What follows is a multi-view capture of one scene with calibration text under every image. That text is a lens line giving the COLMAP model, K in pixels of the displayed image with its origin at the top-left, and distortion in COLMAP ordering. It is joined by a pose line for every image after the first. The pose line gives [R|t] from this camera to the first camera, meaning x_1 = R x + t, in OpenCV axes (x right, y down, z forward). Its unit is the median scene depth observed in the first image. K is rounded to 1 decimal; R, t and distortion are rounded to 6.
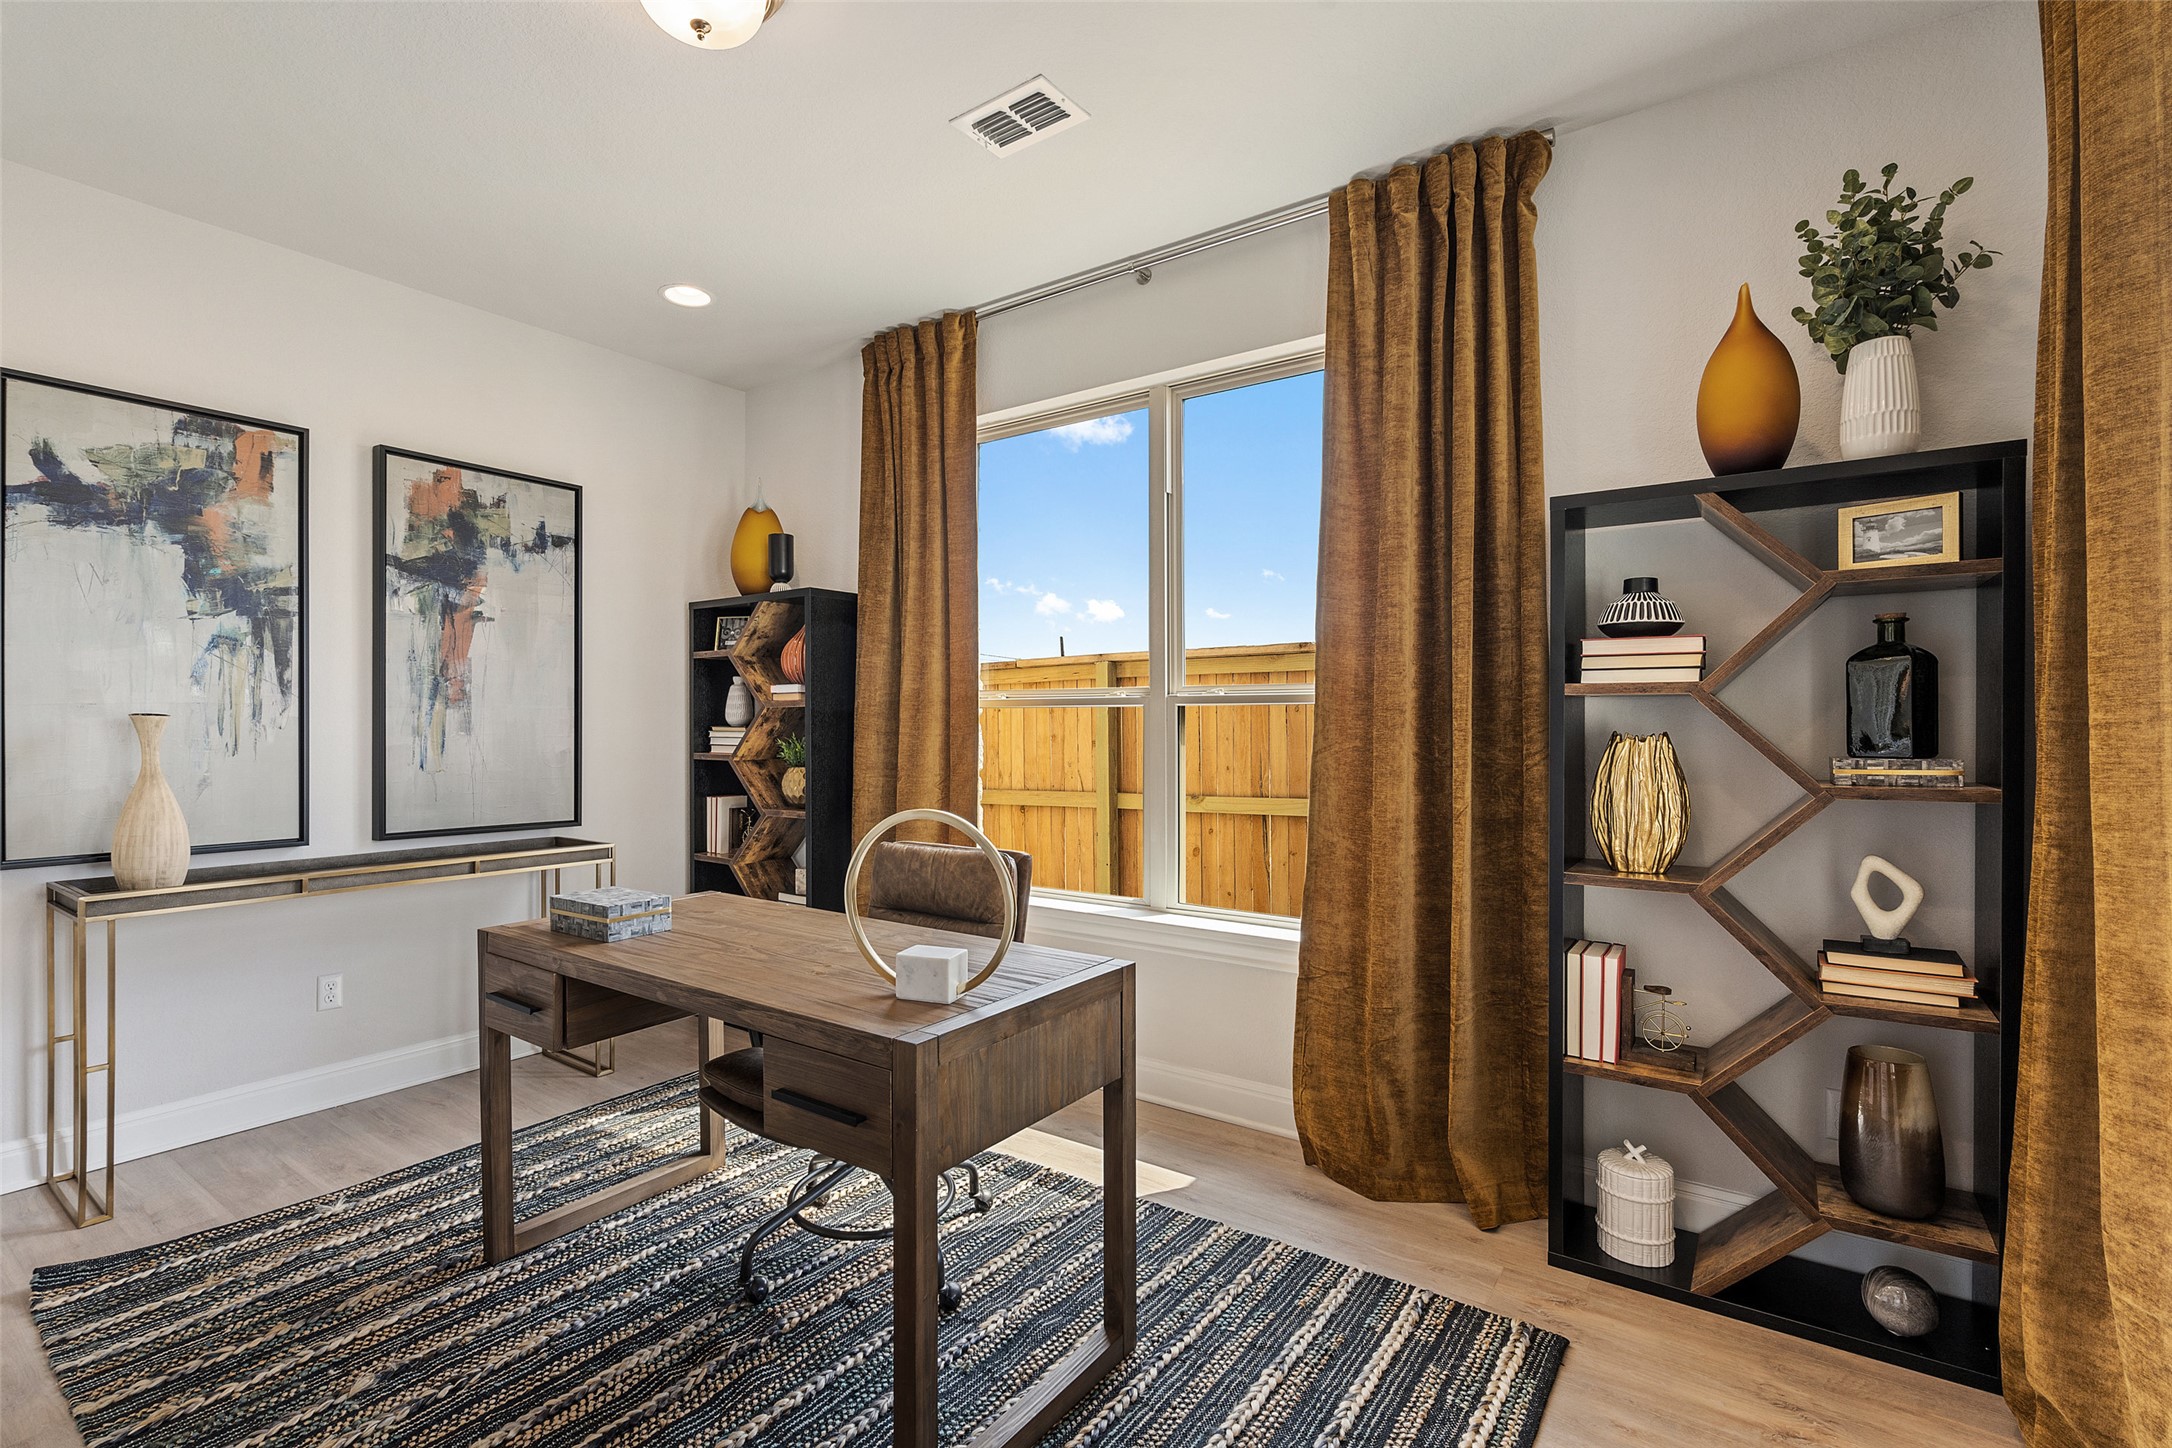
lens RADIAL K [[989.3, 0, 1075.4], [0, 989.3, 727.5], [0, 0, 1]] dist [-0.004486, 0.000157]
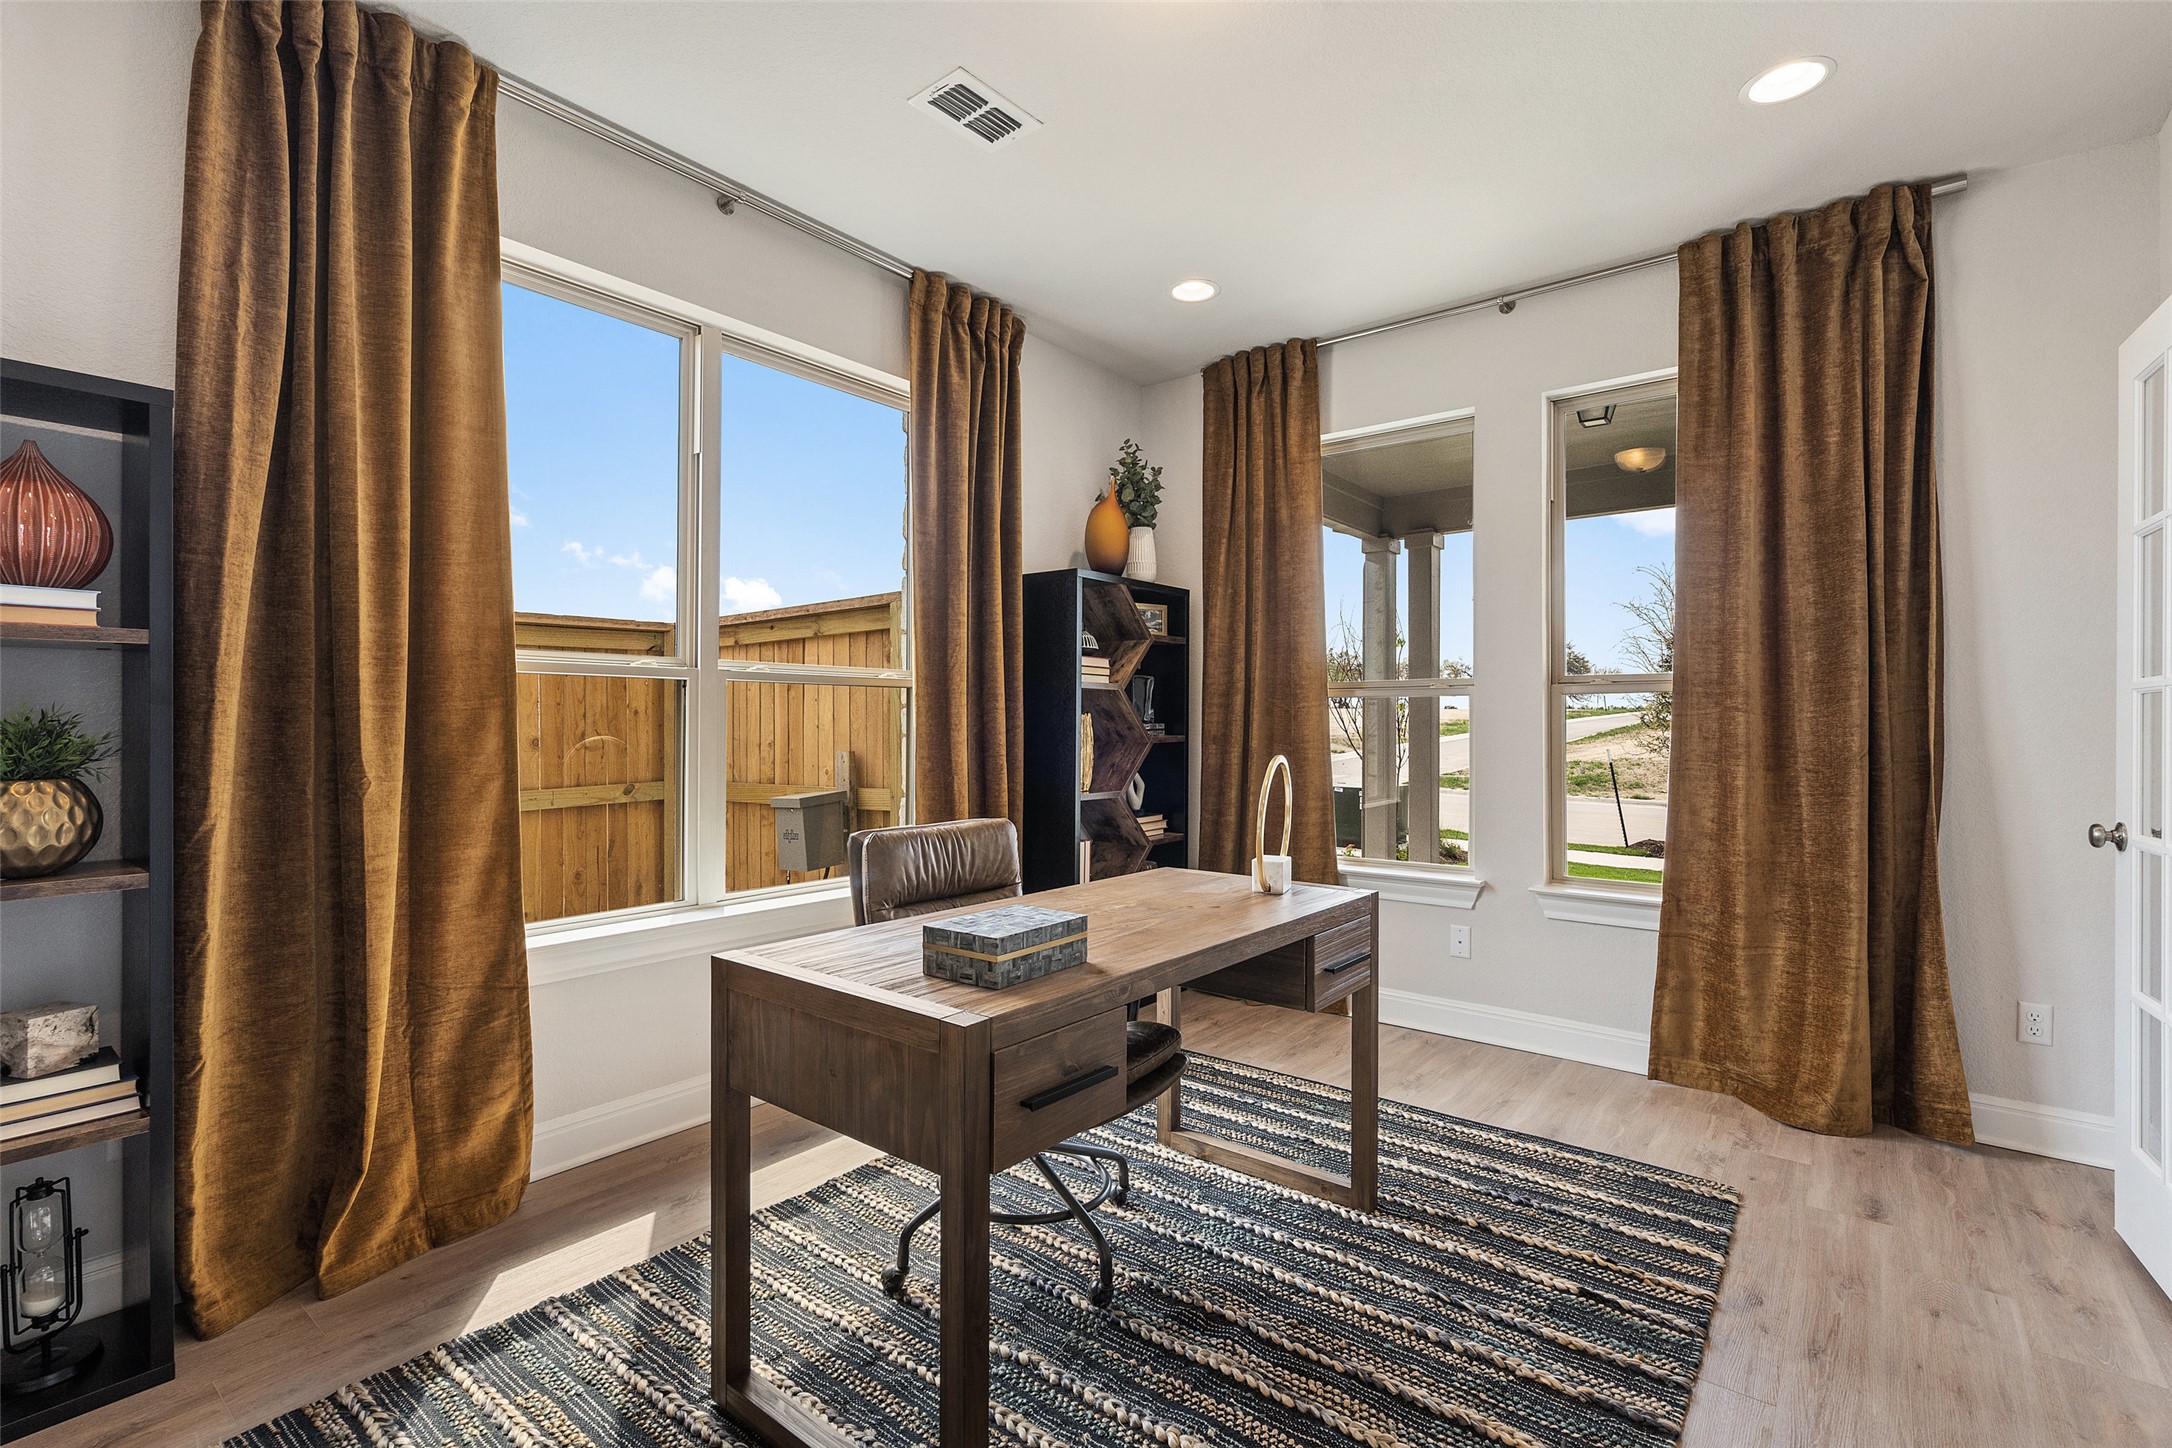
lens RADIAL K [[989.3, 0, 1075.4], [0, 989.3, 727.5], [0, 0, 1]] dist [-0.004486, 0.000157]
pose [[0.066122, -0.004240, 0.997803, -1.015752], [0.002701, 0.999988, 0.004070, 0.023715], [-0.997808, 0.002426, 0.066133, 0.774445]]
